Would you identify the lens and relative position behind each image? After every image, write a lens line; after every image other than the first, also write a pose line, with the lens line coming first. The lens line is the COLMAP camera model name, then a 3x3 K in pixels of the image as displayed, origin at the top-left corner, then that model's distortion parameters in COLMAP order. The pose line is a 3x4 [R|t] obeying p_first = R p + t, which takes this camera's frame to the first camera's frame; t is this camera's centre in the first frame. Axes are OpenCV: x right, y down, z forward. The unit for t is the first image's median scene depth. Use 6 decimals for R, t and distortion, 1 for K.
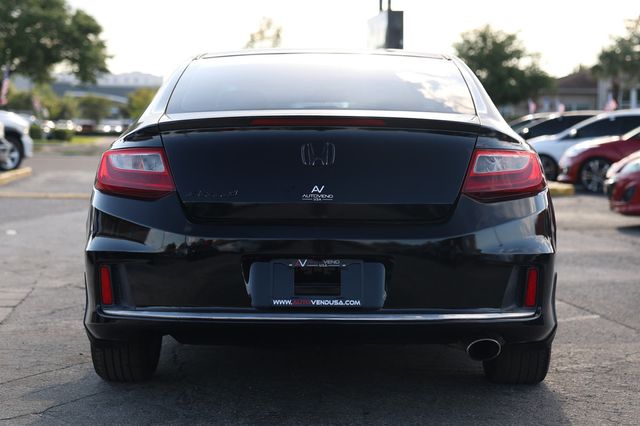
lens RADIAL K [[1206.0, 0, 319.4], [0, 1206.0, 213.3], [0, 0, 1]] dist [0.100604, 0.000000]
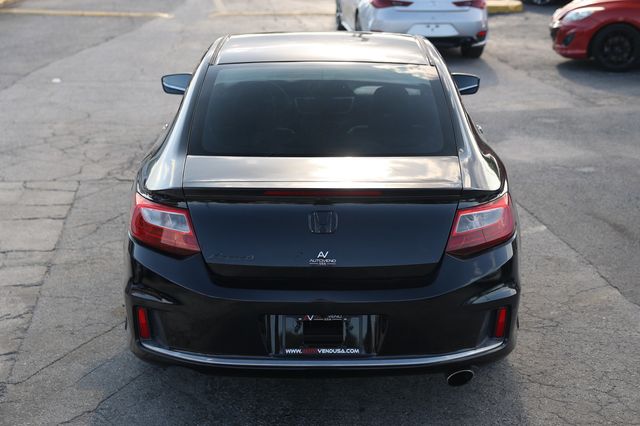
lens RADIAL K [[963.9, 0, 340.1], [0, 963.9, 213.9], [0, 0, 1]] dist [0.090785, 0.000000]
pose [[0.999540, -0.004506, 0.029985, -0.011962], [-0.002390, 0.974115, 0.226039, -0.258739], [-0.030228, -0.226007, 0.973657, 0.095933]]
